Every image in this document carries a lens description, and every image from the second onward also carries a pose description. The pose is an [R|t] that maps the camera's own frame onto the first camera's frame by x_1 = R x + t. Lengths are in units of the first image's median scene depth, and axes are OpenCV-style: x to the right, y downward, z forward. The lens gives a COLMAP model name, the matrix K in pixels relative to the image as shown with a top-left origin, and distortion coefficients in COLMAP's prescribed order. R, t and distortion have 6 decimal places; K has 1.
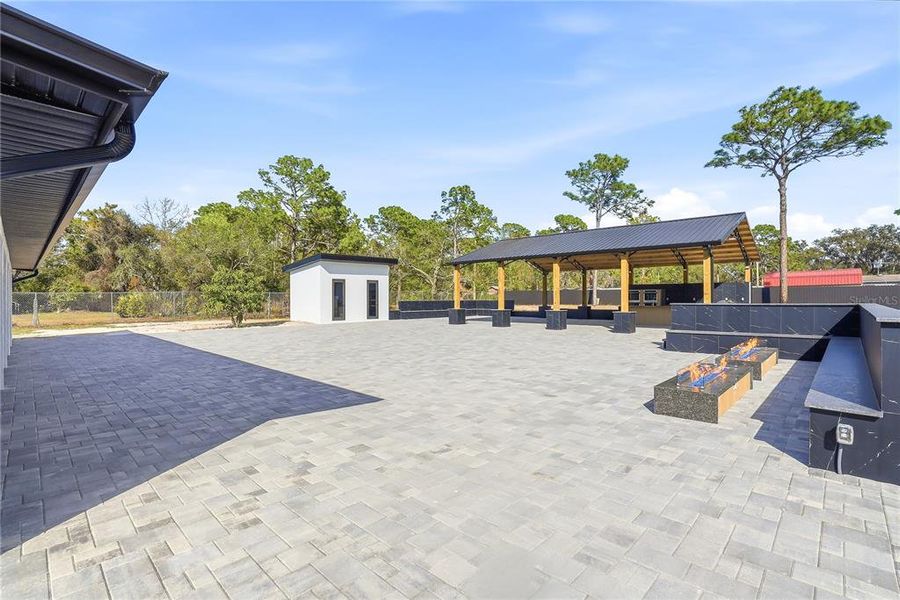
lens RADIAL K [[413.8, 0, 450.0], [0, 413.8, 300.0], [0, 0, 1]] dist [-0.064165, 0.022871]
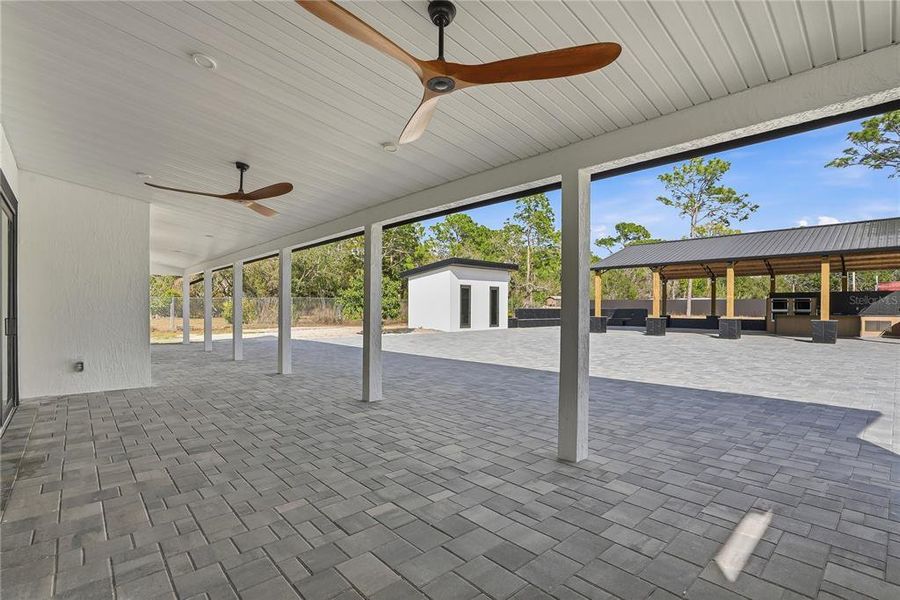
lens RADIAL K [[413.8, 0, 458.8], [0, 413.8, 312.6], [0, 0, 1]] dist [-0.015727, 0.001290]
pose [[0.998931, 0.008623, -0.045424, -0.216691], [-0.008408, 0.999953, 0.004922, 0.008040], [0.045464, -0.004535, 0.998956, 0.027015]]
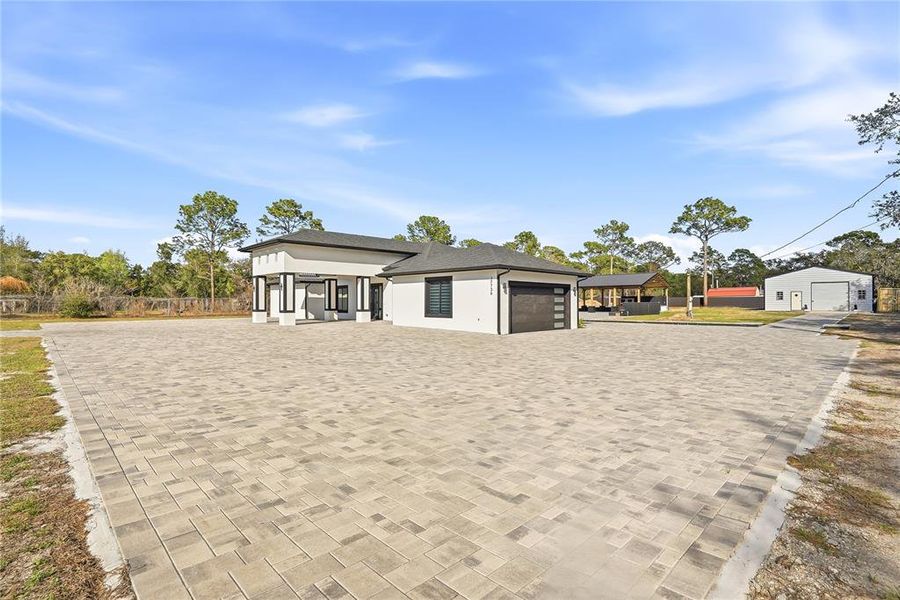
lens RADIAL K [[433.9, 0, 450.0], [0, 433.9, 300.0], [0, 0, 1]] dist [-0.027640, 0.000901]
pose [[0.999283, 0.003747, -0.037670, -0.415816], [-0.004279, 0.999892, -0.014033, 0.022114], [0.037613, 0.014184, 0.999192, -1.388061]]
